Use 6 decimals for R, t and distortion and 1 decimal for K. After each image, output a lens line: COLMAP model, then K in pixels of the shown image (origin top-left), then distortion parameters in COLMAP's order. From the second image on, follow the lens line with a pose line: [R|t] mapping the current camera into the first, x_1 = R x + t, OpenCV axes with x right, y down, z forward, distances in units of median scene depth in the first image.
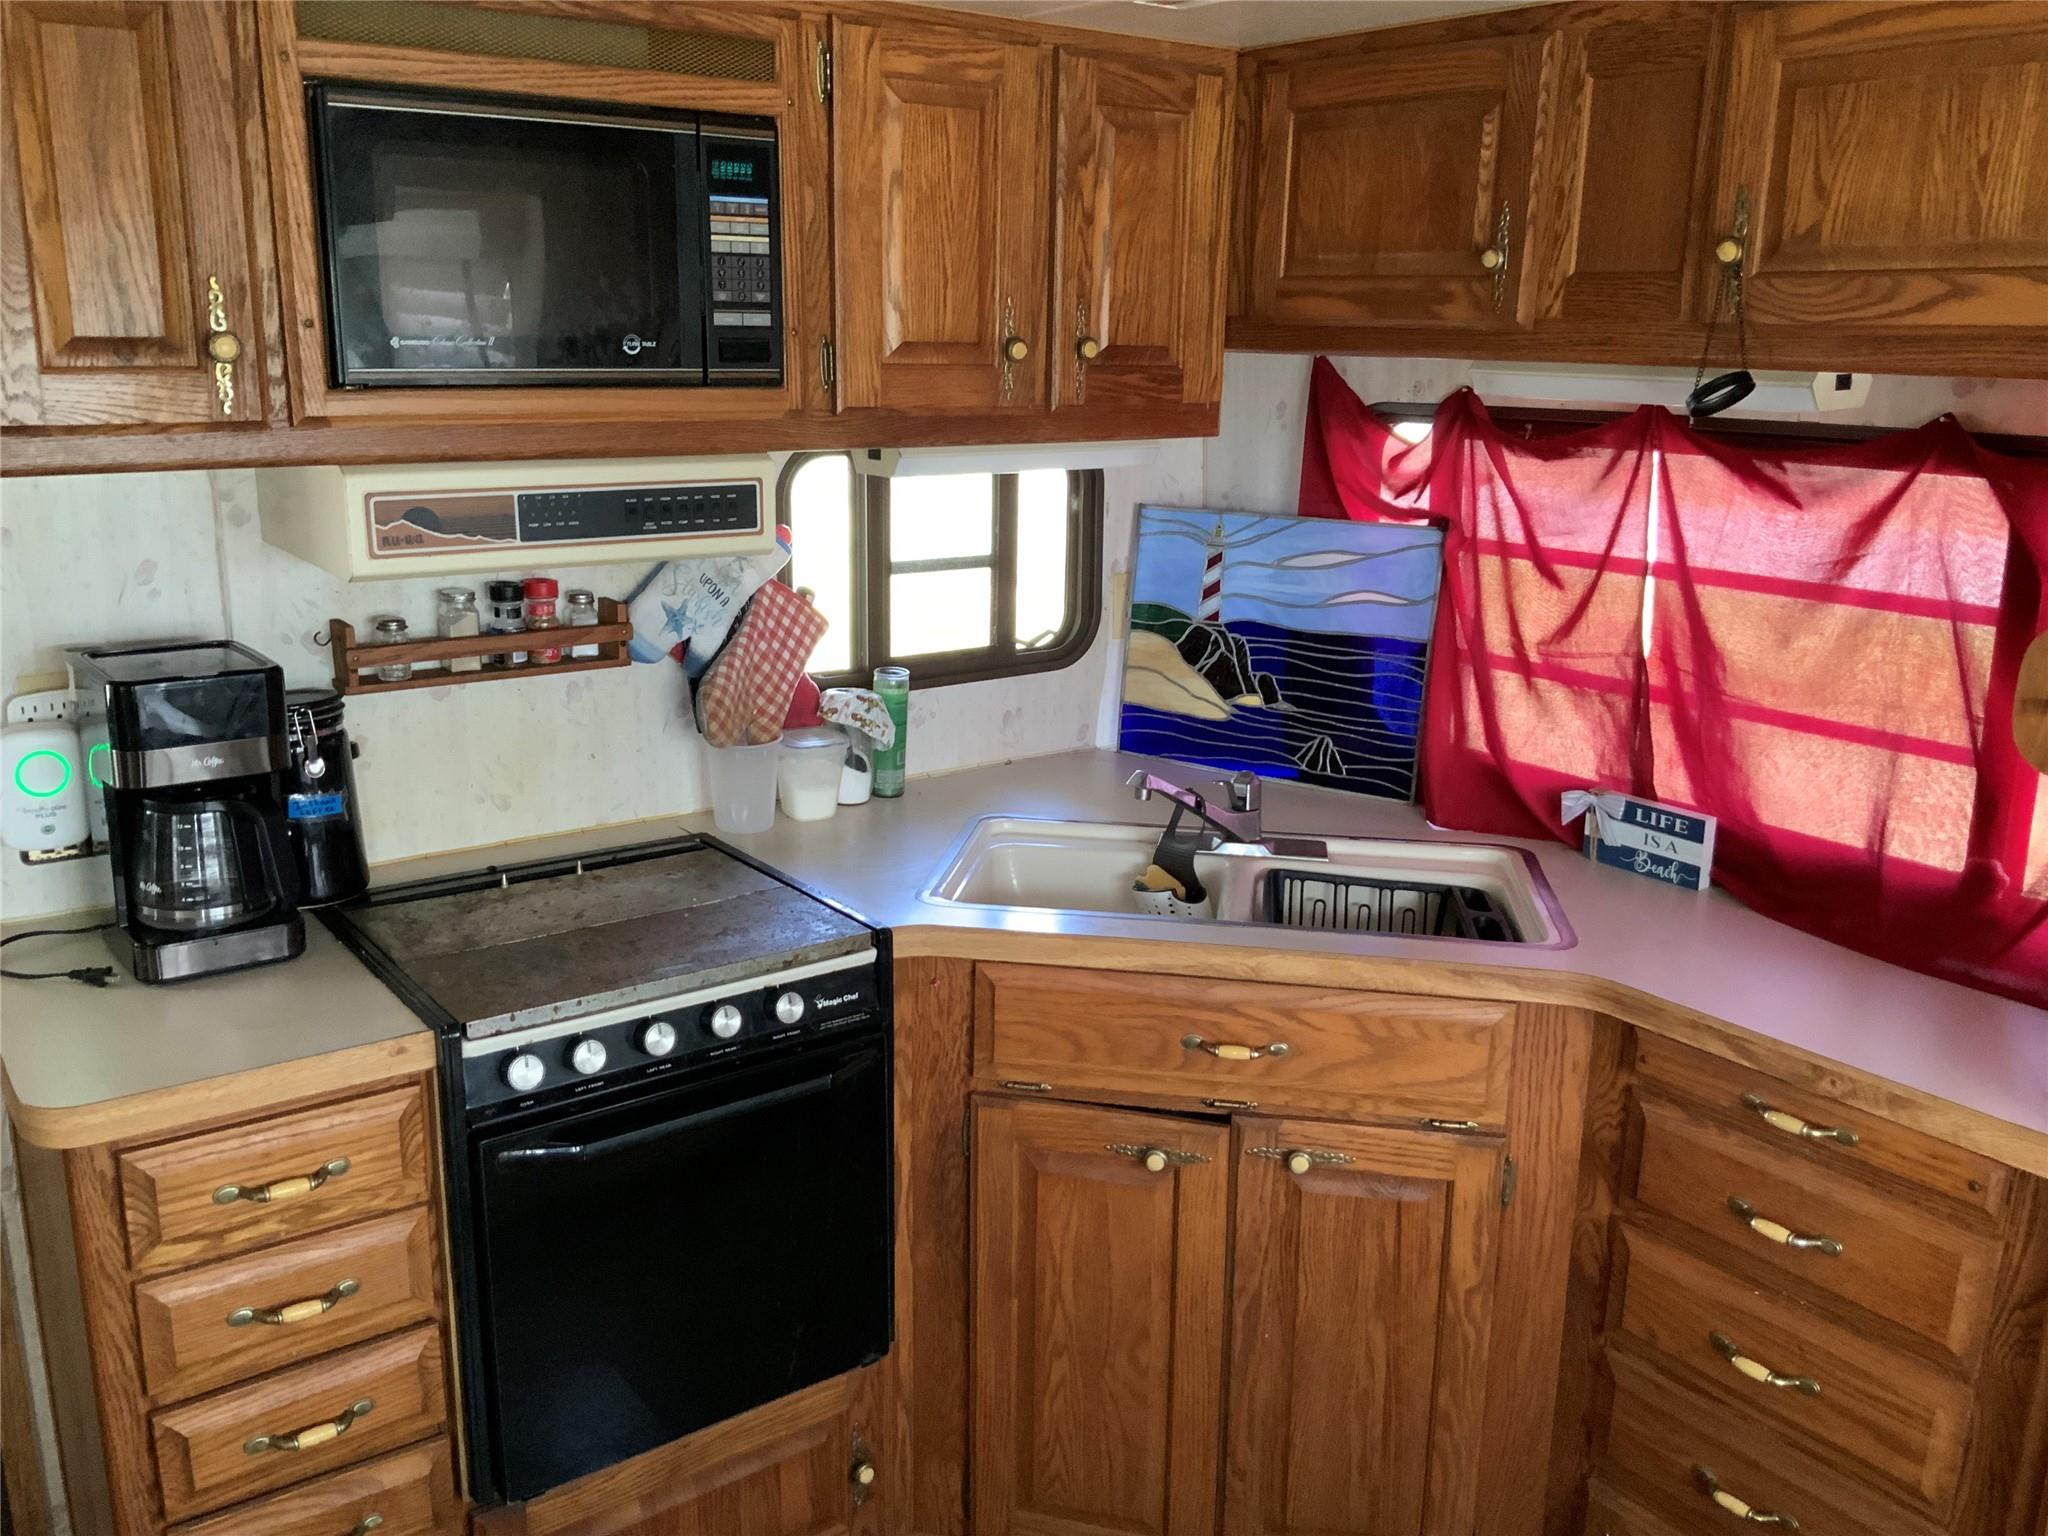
lens RADIAL K [[1696.8, 0, 1025.5], [0, 1696.8, 757.4], [0, 0, 1]] dist [0.075204, -0.144991]
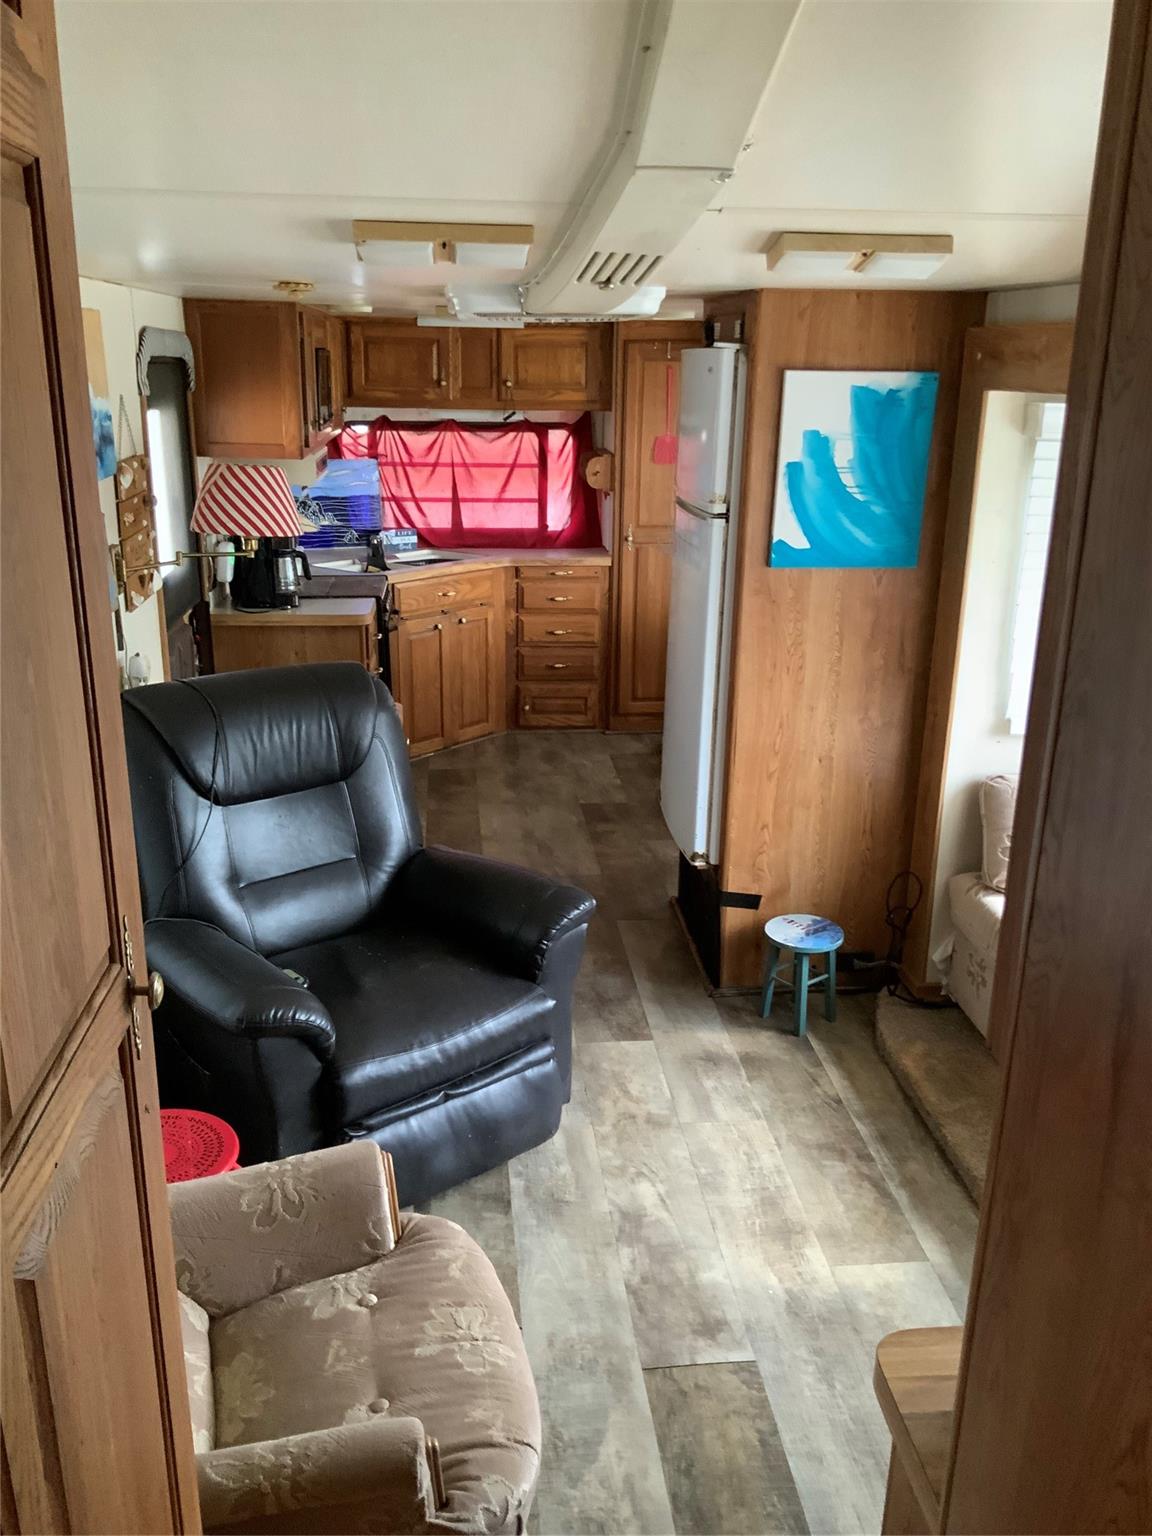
lens RADIAL K [[1272.6, 0, 574.0], [0, 1272.6, 771.5], [0, 0, 1]] dist [0.075204, -0.144991]
pose [[0.510217, -0.269787, 0.816636, -2.274643], [0.201862, 0.960566, 0.191217, 0.064762], [-0.836021, 0.067286, 0.544557, -0.809686]]
